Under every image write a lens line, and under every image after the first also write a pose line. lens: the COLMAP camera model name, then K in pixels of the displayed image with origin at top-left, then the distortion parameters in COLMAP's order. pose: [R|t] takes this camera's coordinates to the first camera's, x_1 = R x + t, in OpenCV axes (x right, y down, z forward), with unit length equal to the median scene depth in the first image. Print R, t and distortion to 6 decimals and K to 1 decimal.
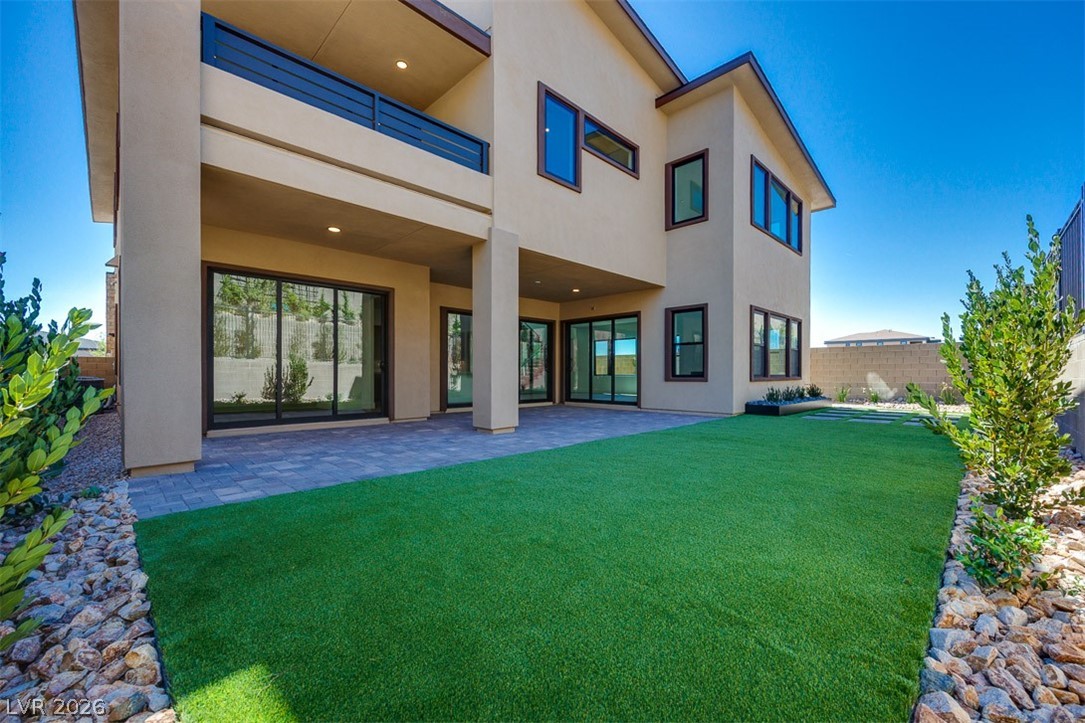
lens RADIAL K [[432.4, 0, 564.2], [0, 432.4, 368.5], [0, 0, 1]] dist [-0.001140, -0.000079]
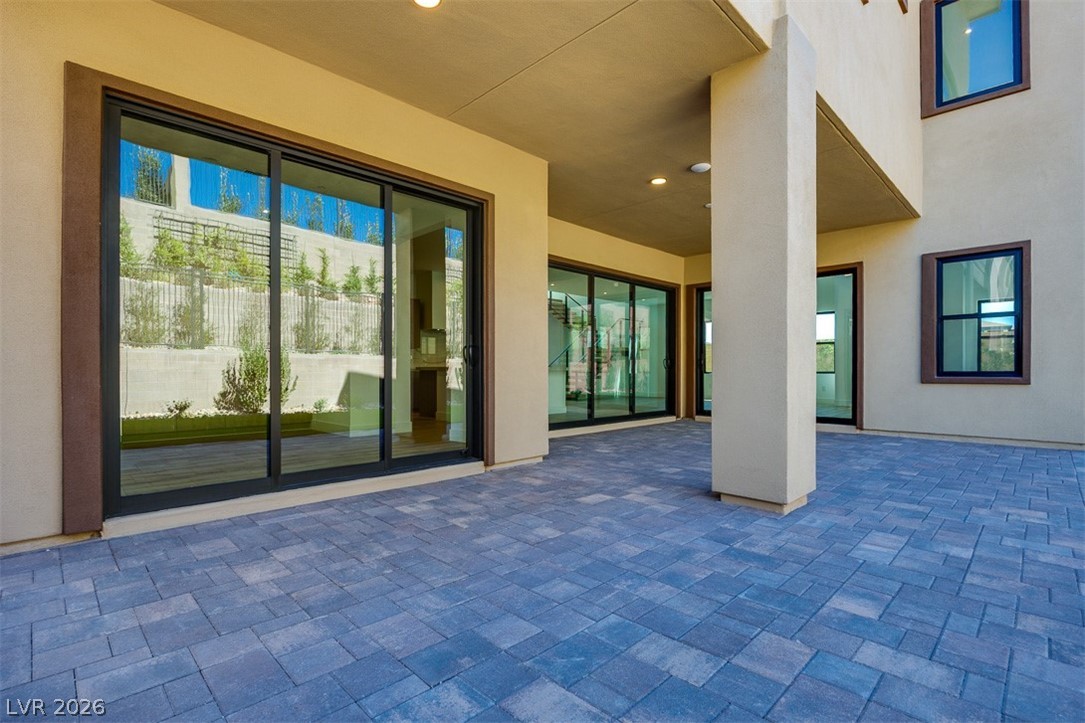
lens RADIAL K [[498.6, 0, 542.5], [0, 498.6, 361.5], [0, 0, 1]] dist [-0.002316, -0.000222]
pose [[0.999833, -0.000499, -0.018262, -0.226637], [0.000382, 0.999979, -0.006446, 0.004347], [0.018265, 0.006438, 0.999812, 0.305348]]
